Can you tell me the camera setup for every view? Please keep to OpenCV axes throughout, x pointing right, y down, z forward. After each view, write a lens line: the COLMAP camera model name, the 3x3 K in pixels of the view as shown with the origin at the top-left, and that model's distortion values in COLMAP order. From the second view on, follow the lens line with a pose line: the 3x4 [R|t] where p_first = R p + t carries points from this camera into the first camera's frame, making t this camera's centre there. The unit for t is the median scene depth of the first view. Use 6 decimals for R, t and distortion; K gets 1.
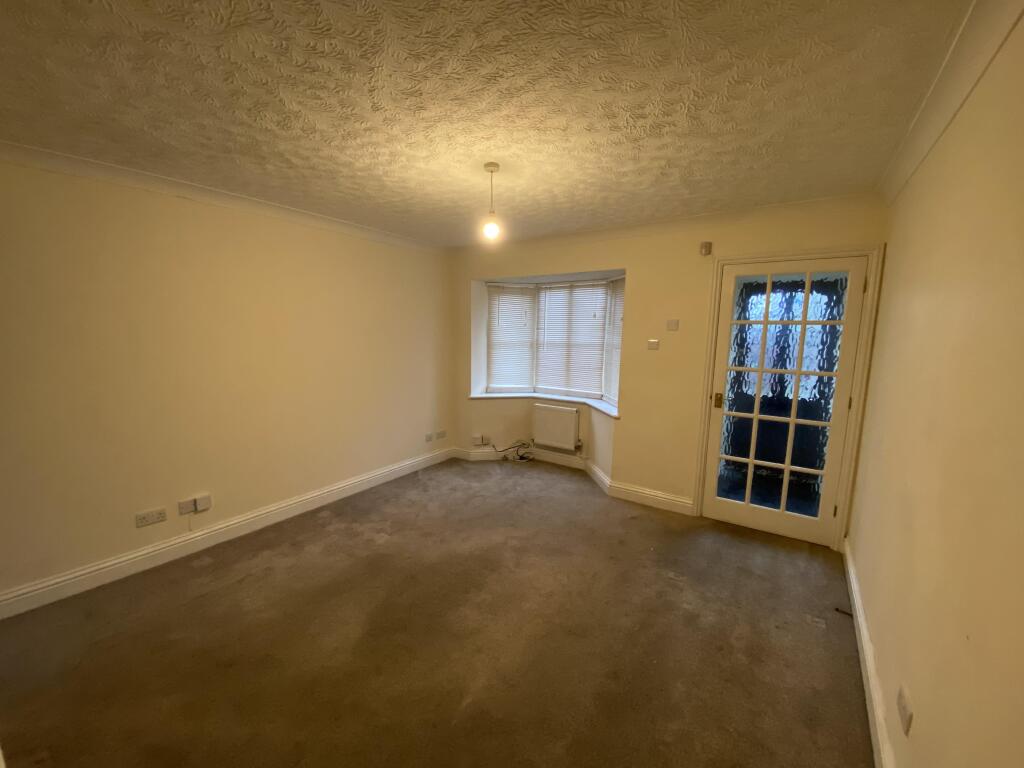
lens RADIAL K [[406.9, 0, 512.9], [0, 406.9, 385.3], [0, 0, 1]] dist [-0.000480, -0.000513]
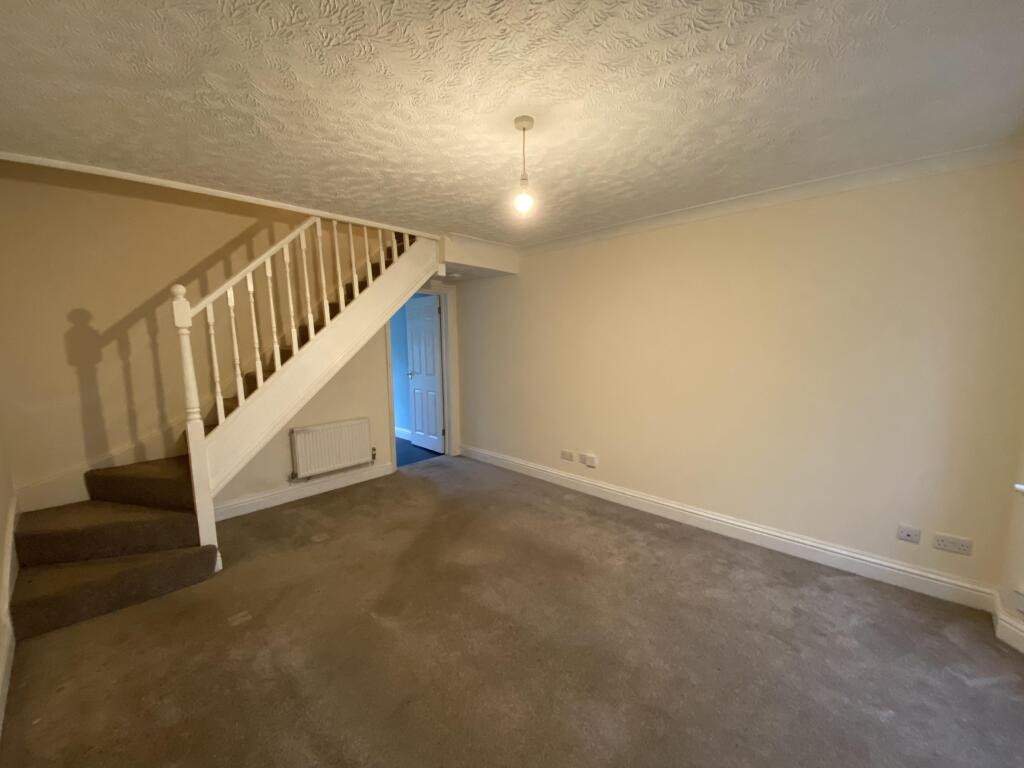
lens RADIAL K [[406.9, 0, 512.5], [0, 406.9, 383.1], [0, 0, 1]] dist [-0.000480, -0.000513]
pose [[-0.159965, 0.098888, -0.982157, 0.490346], [-0.125079, 0.984919, 0.119538, -0.082570], [0.979166, 0.141969, -0.145184, 0.733176]]
